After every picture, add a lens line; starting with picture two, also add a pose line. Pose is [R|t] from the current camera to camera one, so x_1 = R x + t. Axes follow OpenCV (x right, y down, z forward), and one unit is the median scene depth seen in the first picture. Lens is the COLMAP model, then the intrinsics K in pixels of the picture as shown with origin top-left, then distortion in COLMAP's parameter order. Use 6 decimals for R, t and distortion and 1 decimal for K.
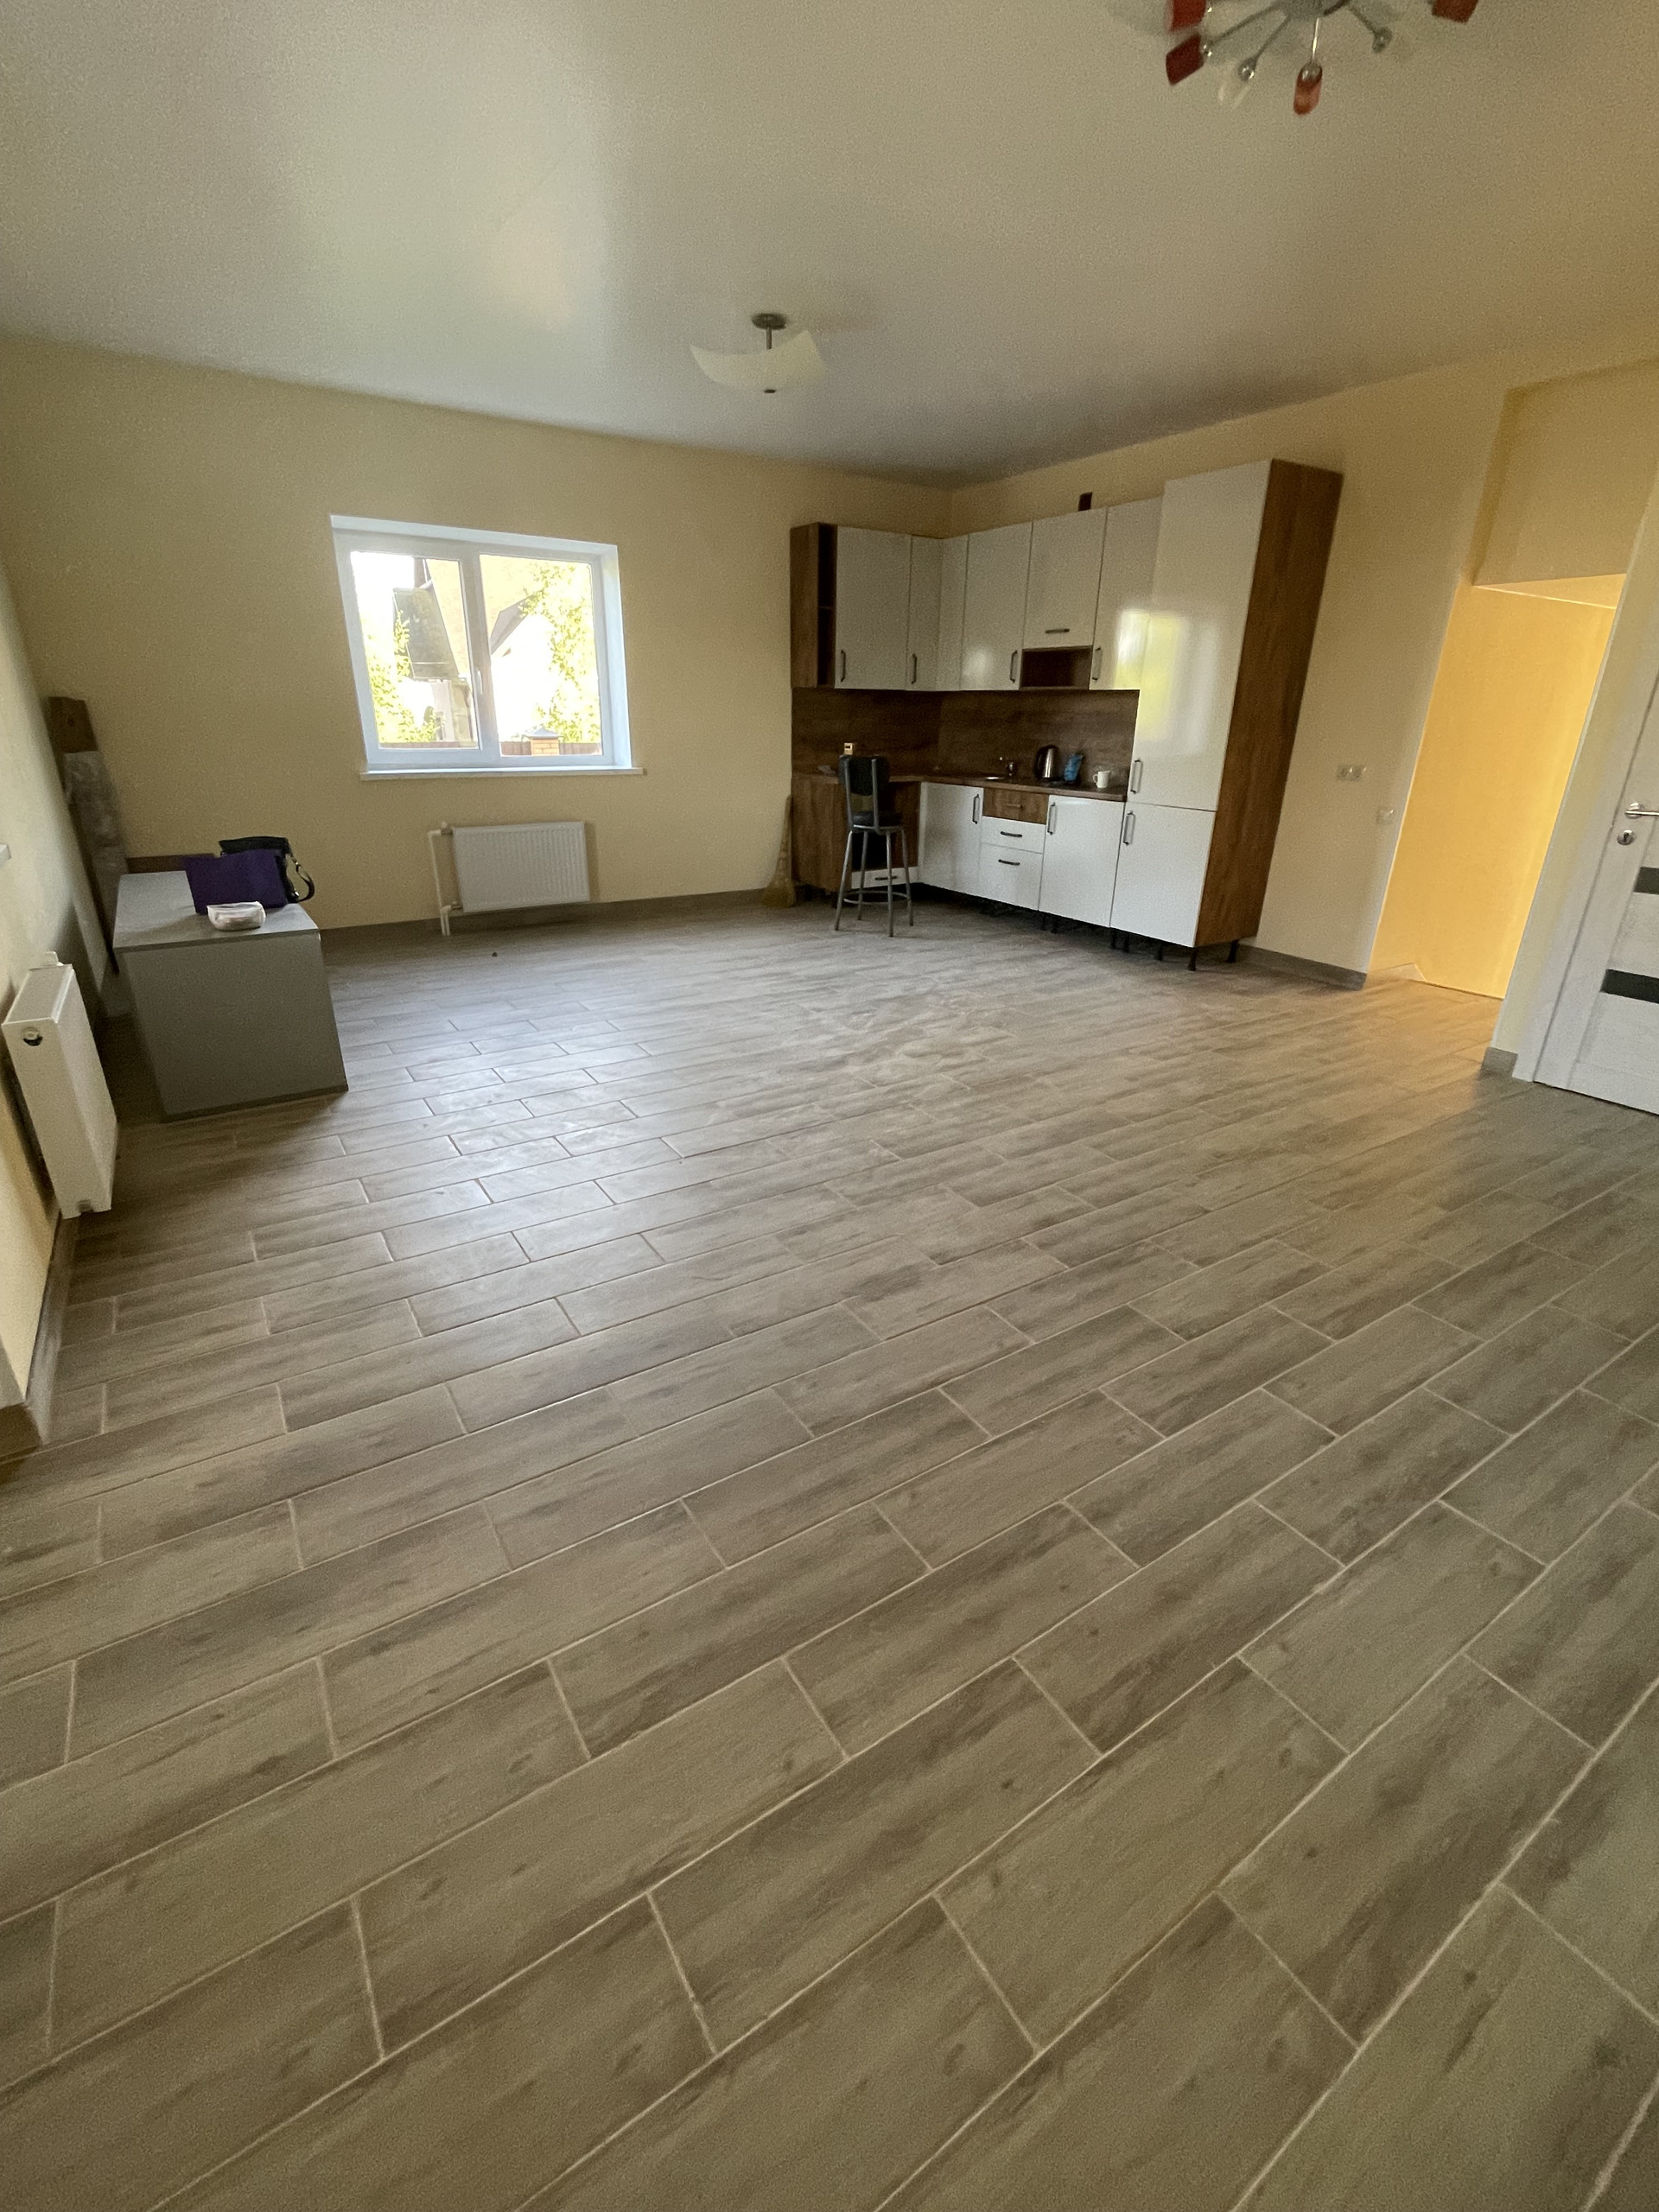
lens RADIAL K [[966.2, 0, 836.2], [0, 966.2, 1108.6], [0, 0, 1]] dist [-0.000133, 0.000753]
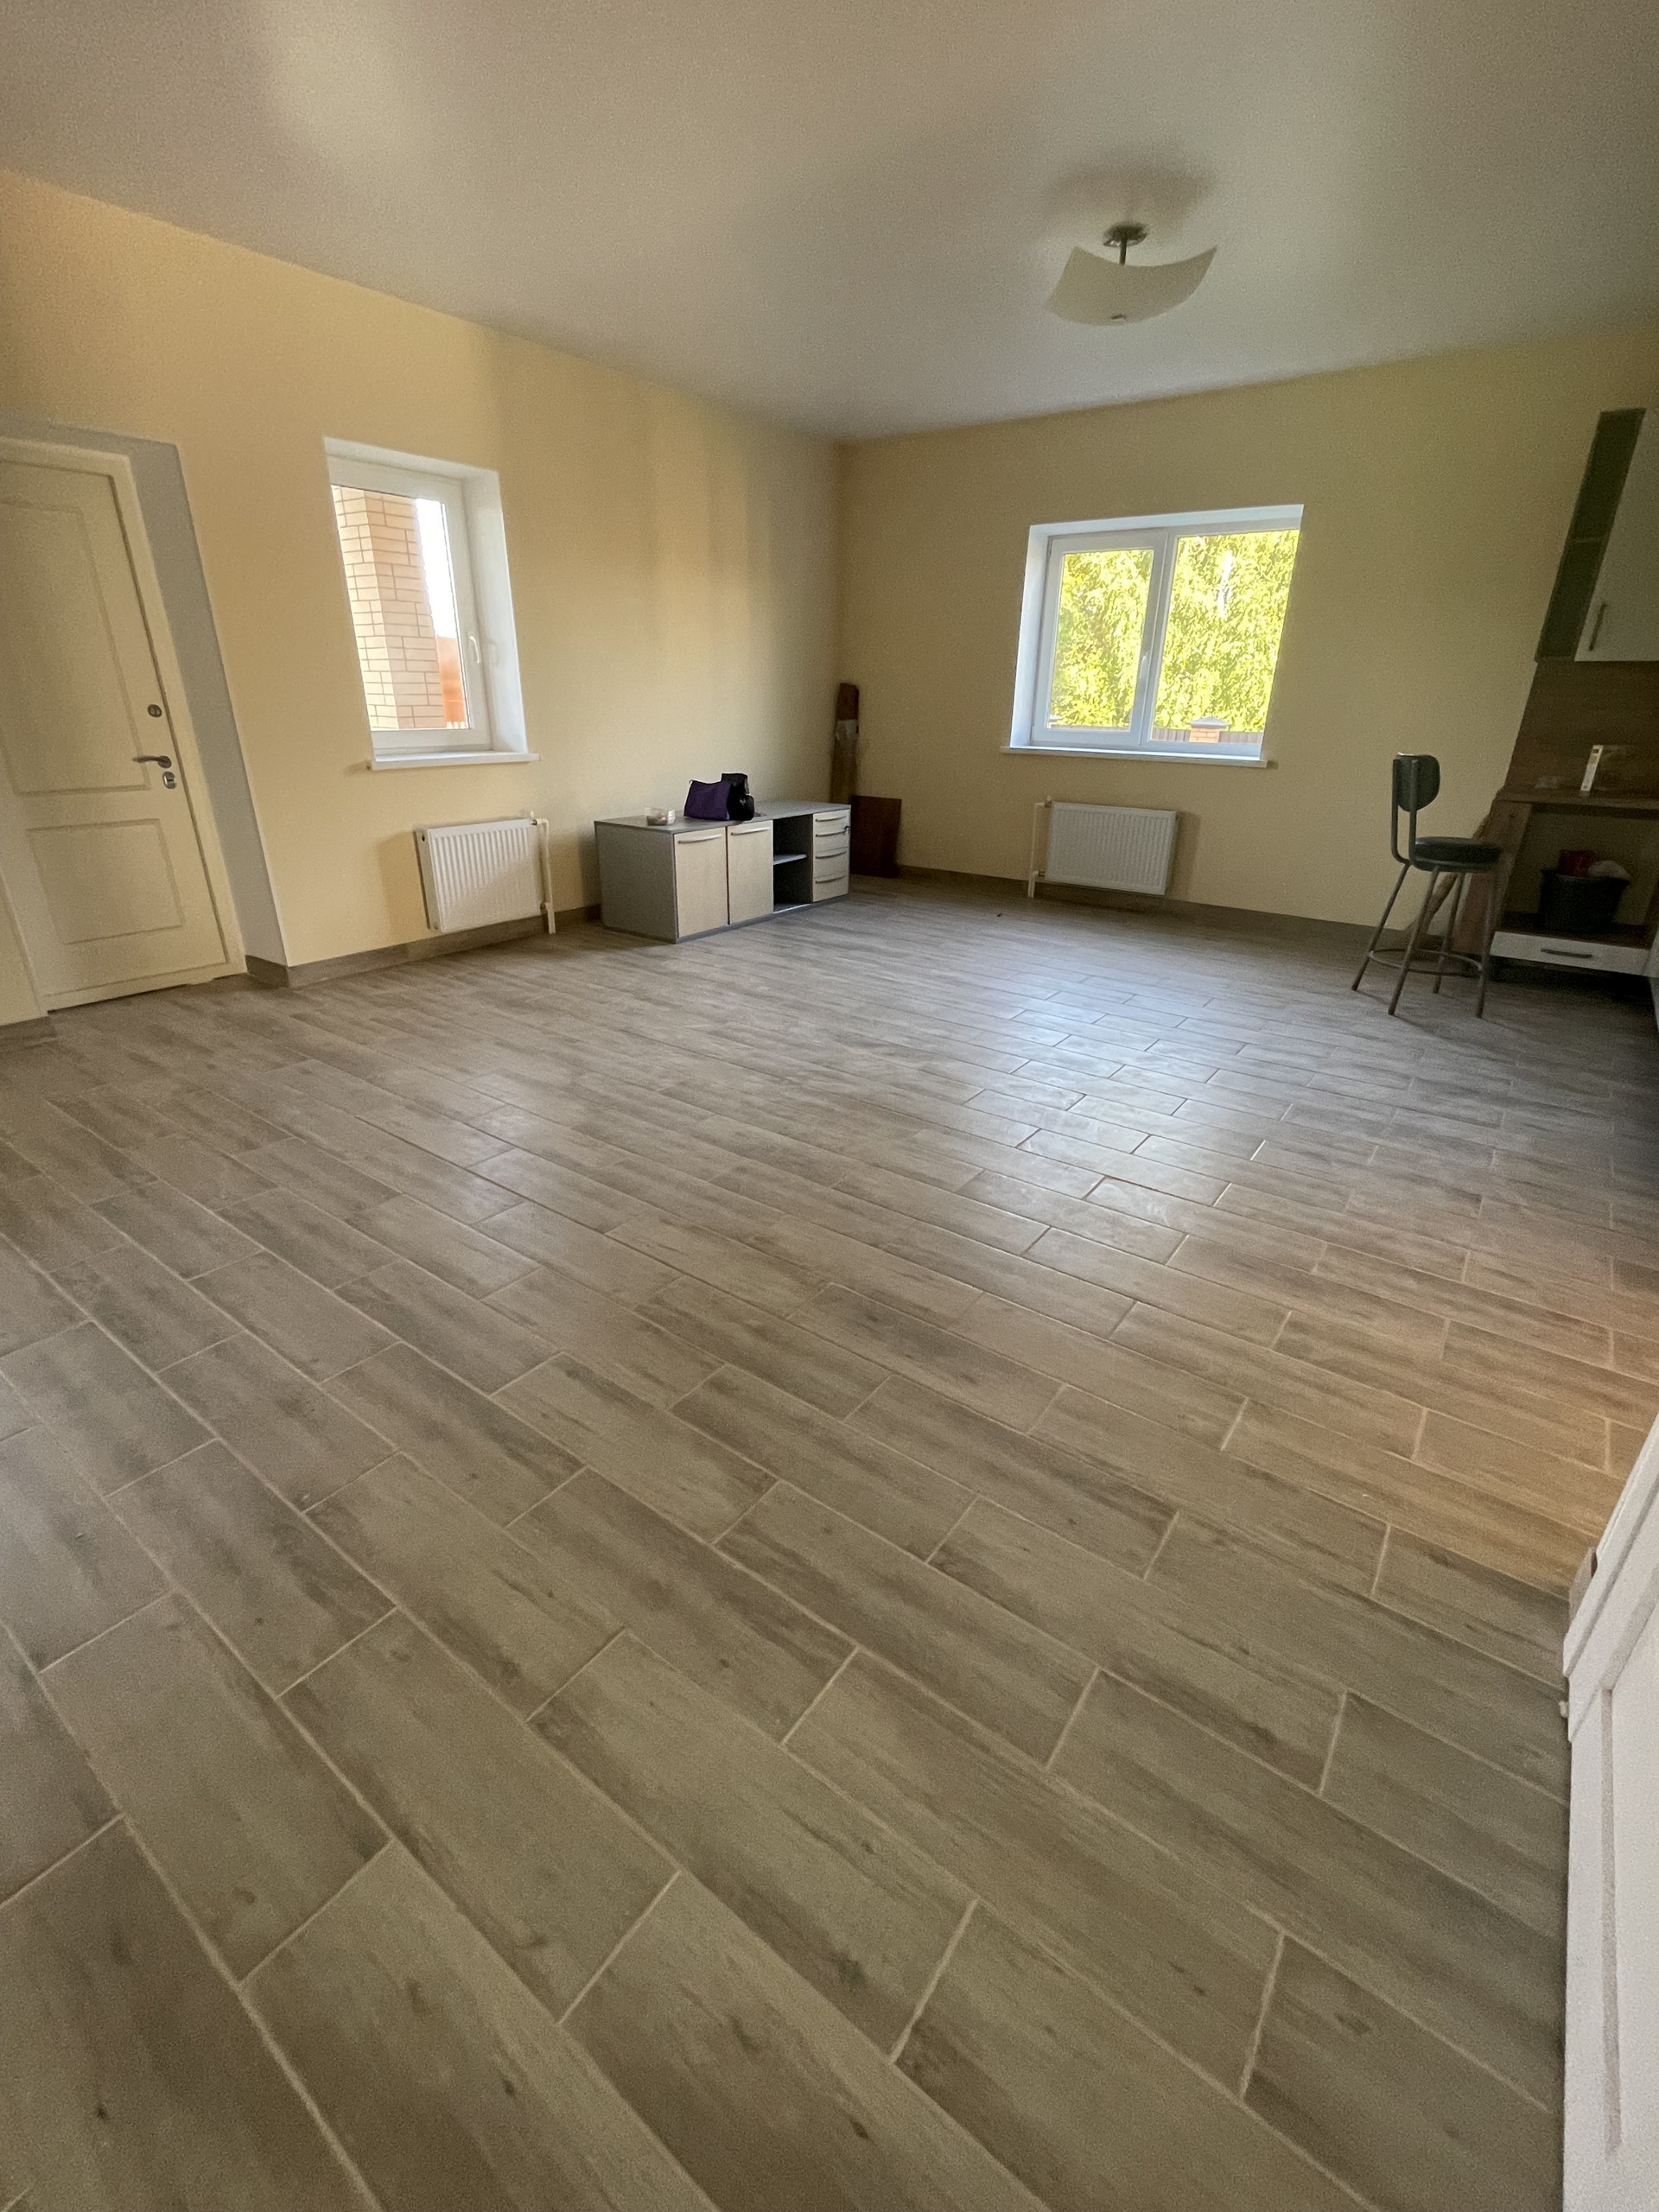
lens RADIAL K [[960.0, 0, 819.5], [0, 960.0, 1107.1], [0, 0, 1]] dist [-0.001715, 0.000042]
pose [[0.345190, 0.365599, -0.864396, 0.669409], [-0.367381, 0.900150, 0.234010, -0.157677], [0.863640, 0.236785, 0.445037, 0.428128]]
